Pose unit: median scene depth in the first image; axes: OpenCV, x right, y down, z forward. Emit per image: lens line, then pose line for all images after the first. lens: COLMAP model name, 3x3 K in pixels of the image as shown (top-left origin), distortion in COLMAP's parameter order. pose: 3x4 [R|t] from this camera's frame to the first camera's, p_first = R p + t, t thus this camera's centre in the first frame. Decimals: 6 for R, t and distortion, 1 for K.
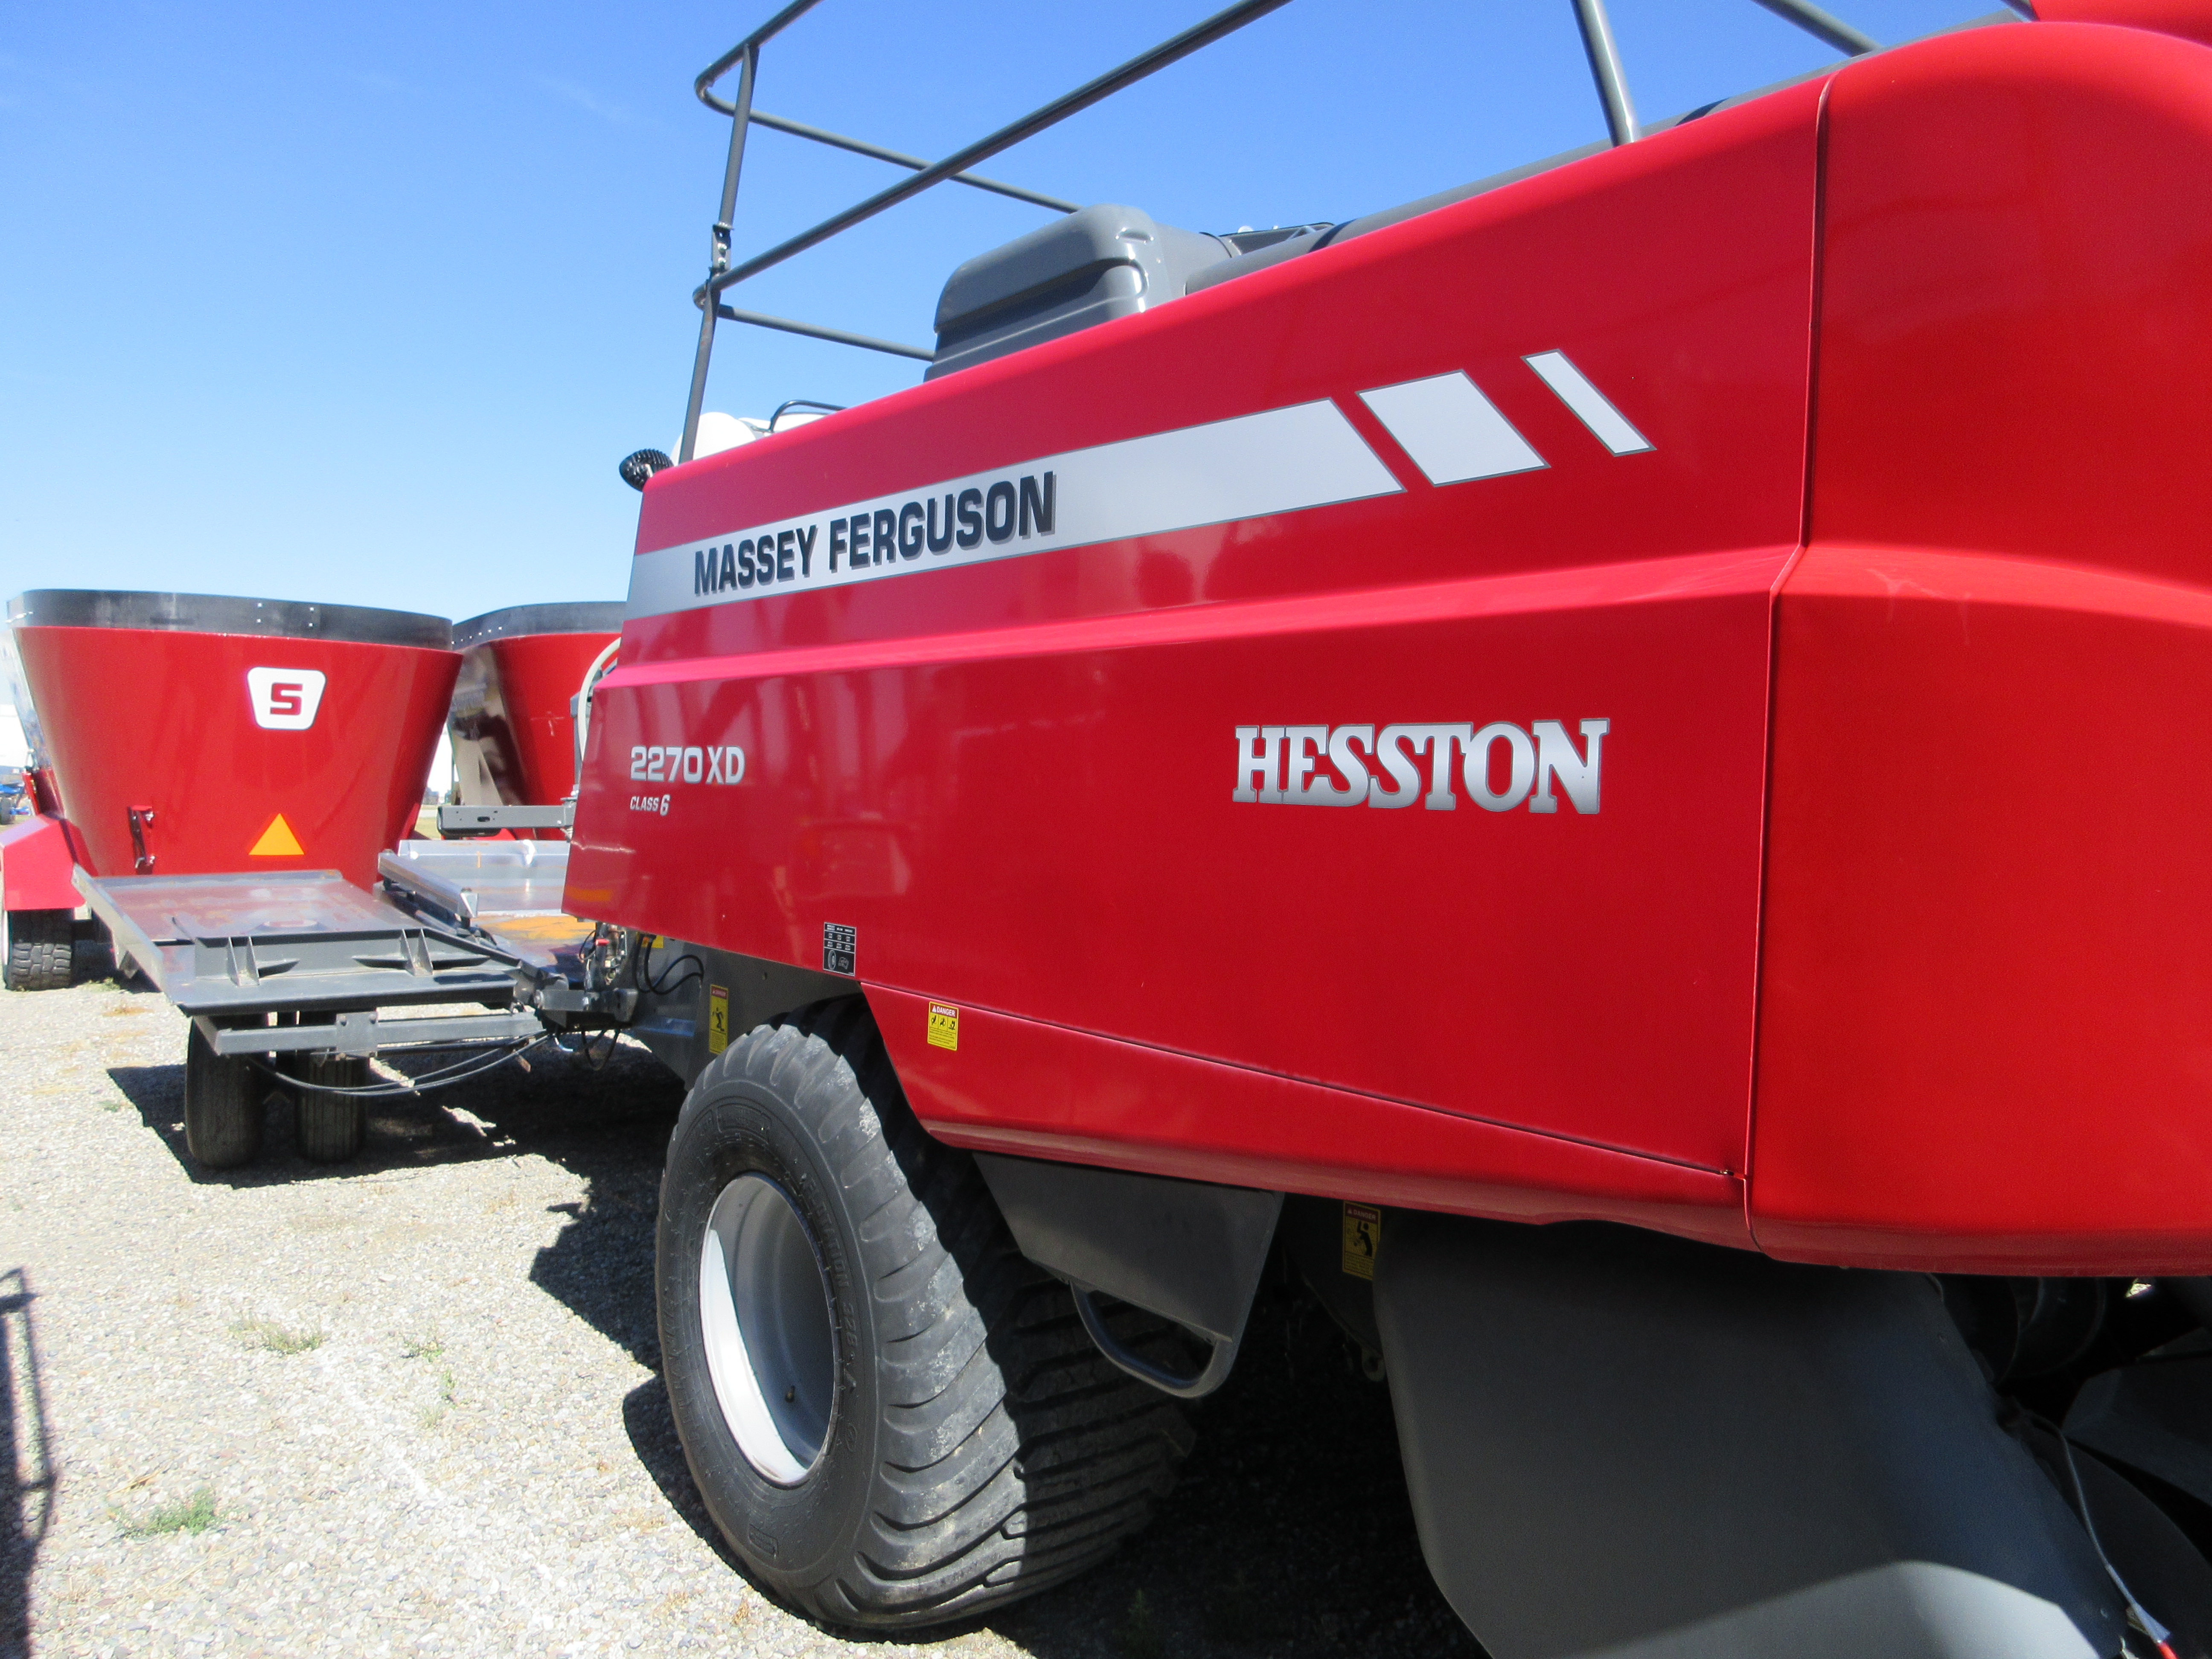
lens RADIAL K [[1636.0, 0, 1106.0], [0, 1636.0, 829.5], [0, 0, 1]] dist [-0.000743, 0.008176]
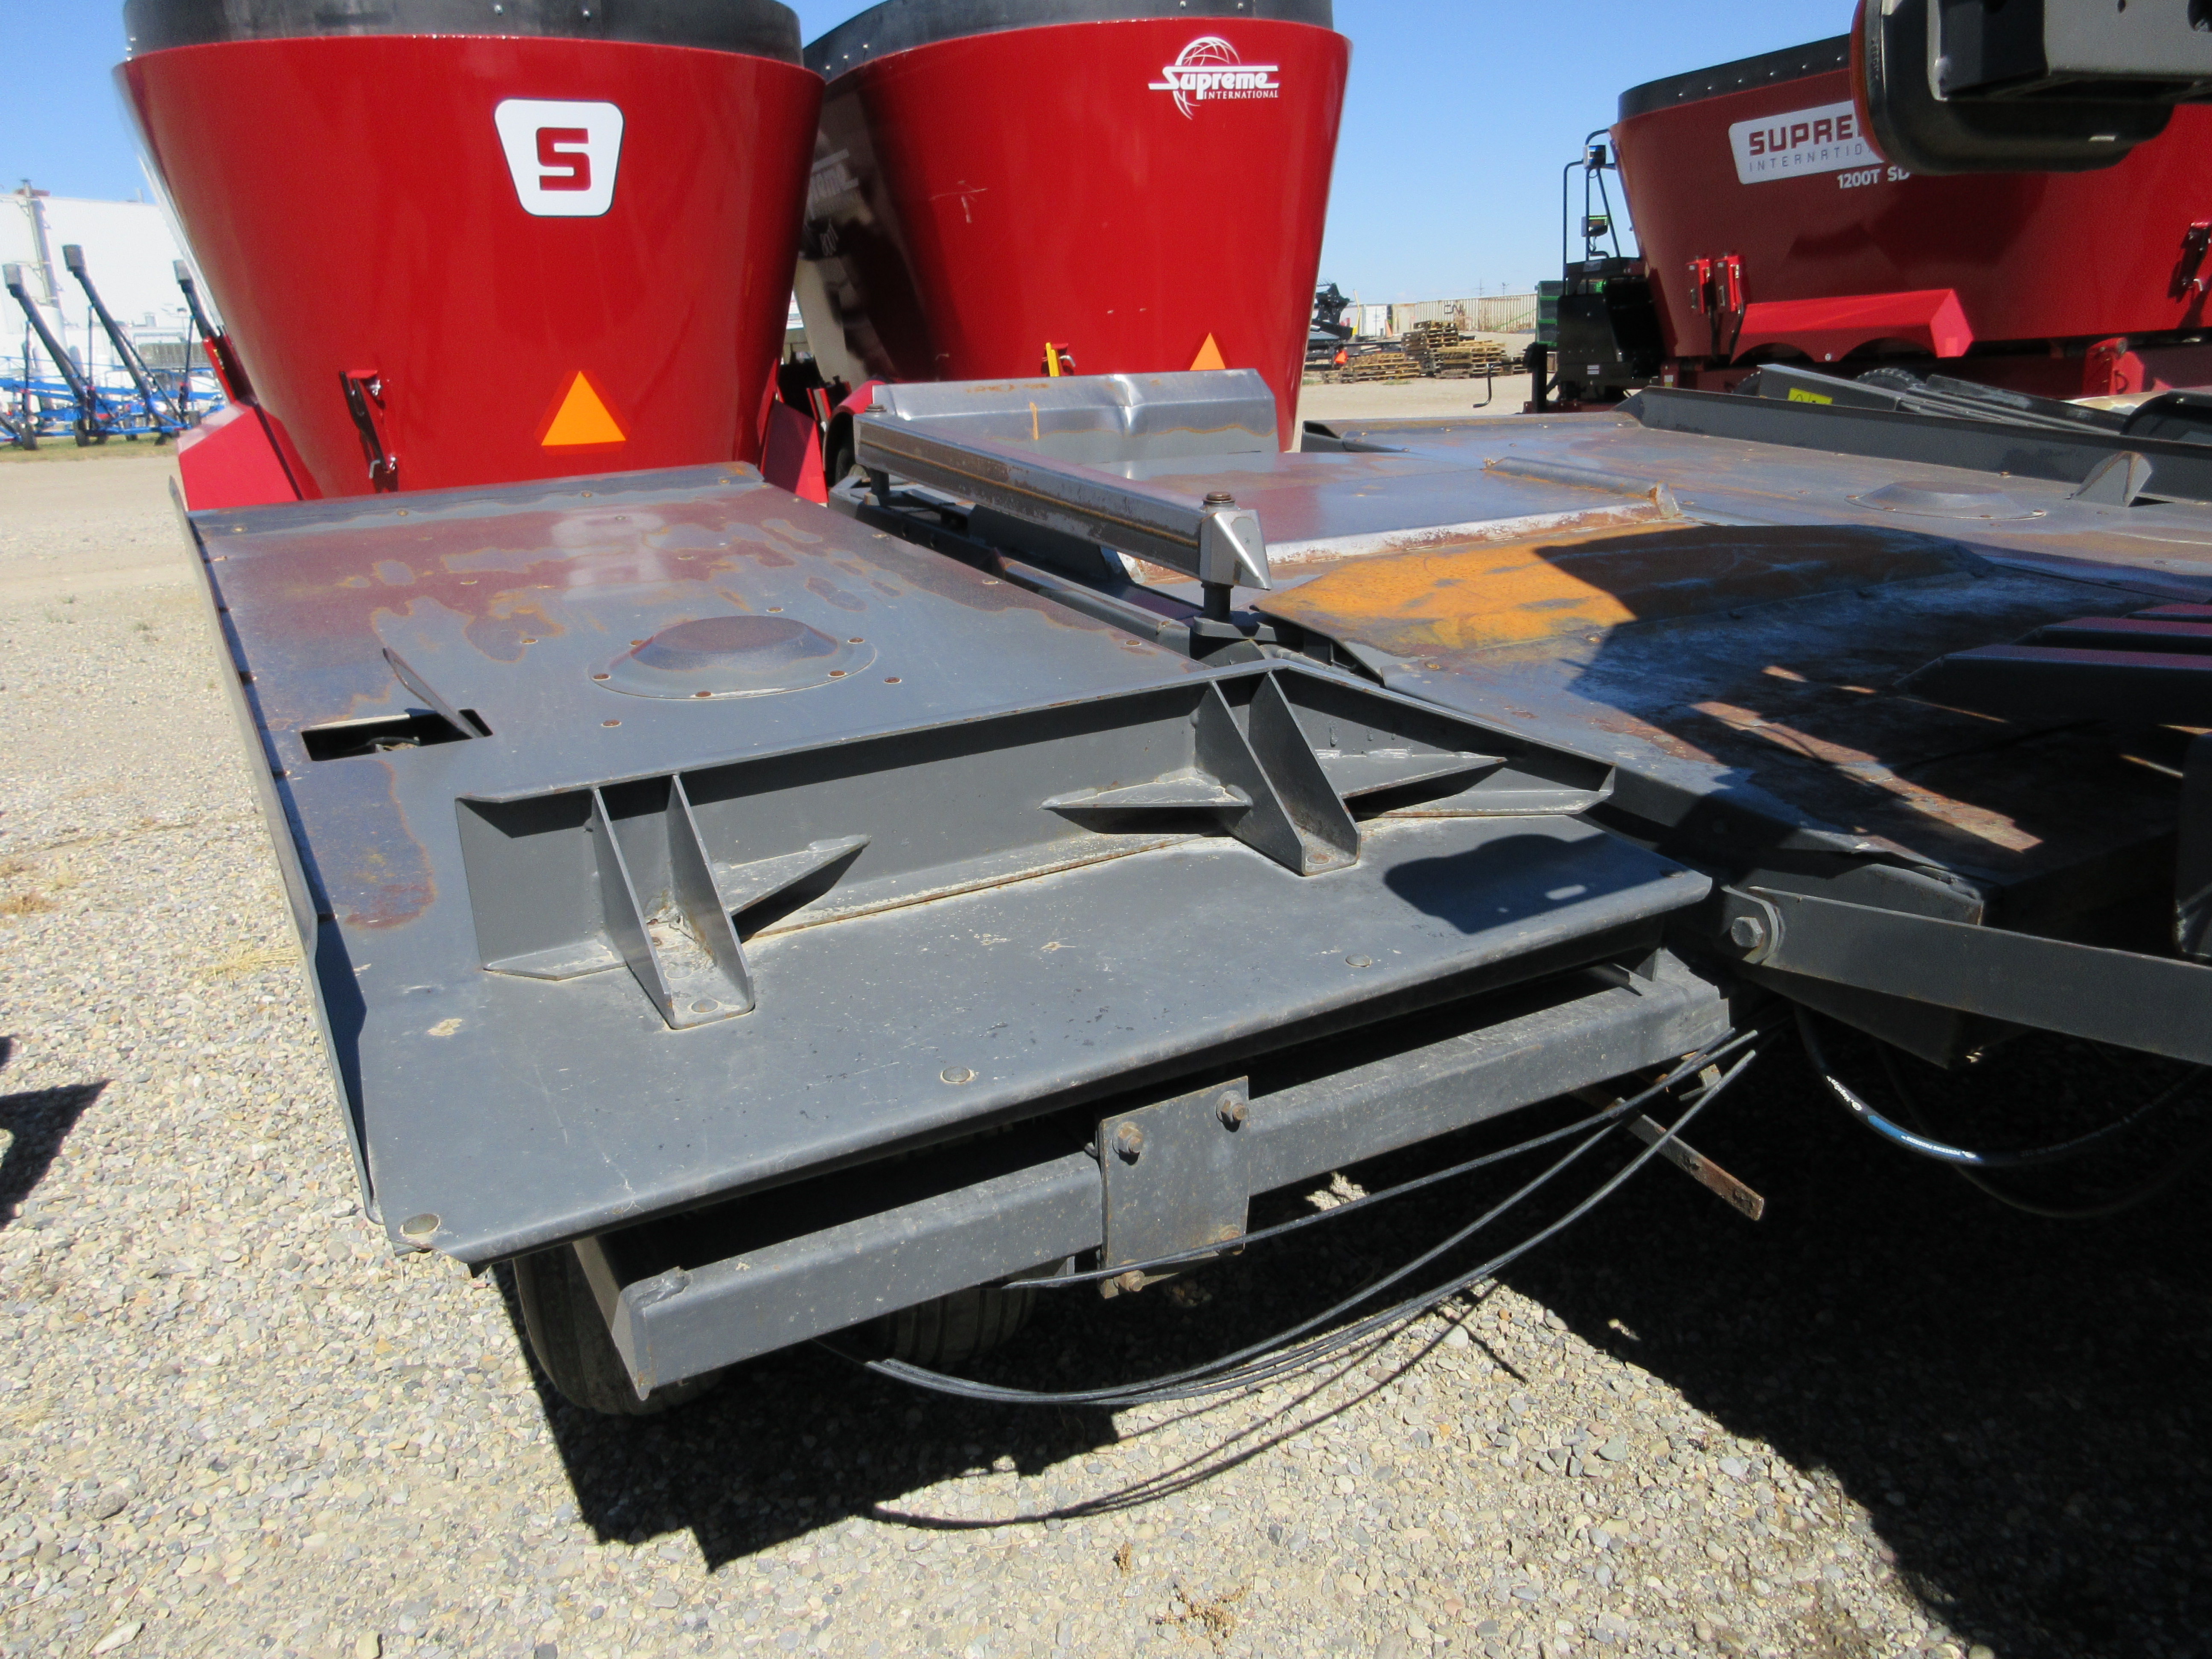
lens RADIAL K [[1653.4, 0, 1106.0], [0, 1653.4, 829.5], [0, 0, 1]] dist [-0.003111, -0.009493]
pose [[0.987209, -0.018738, -0.158327, -0.289482], [0.059037, 0.965440, 0.253851, 0.012540], [0.148098, -0.259952, 0.954197, 0.532723]]
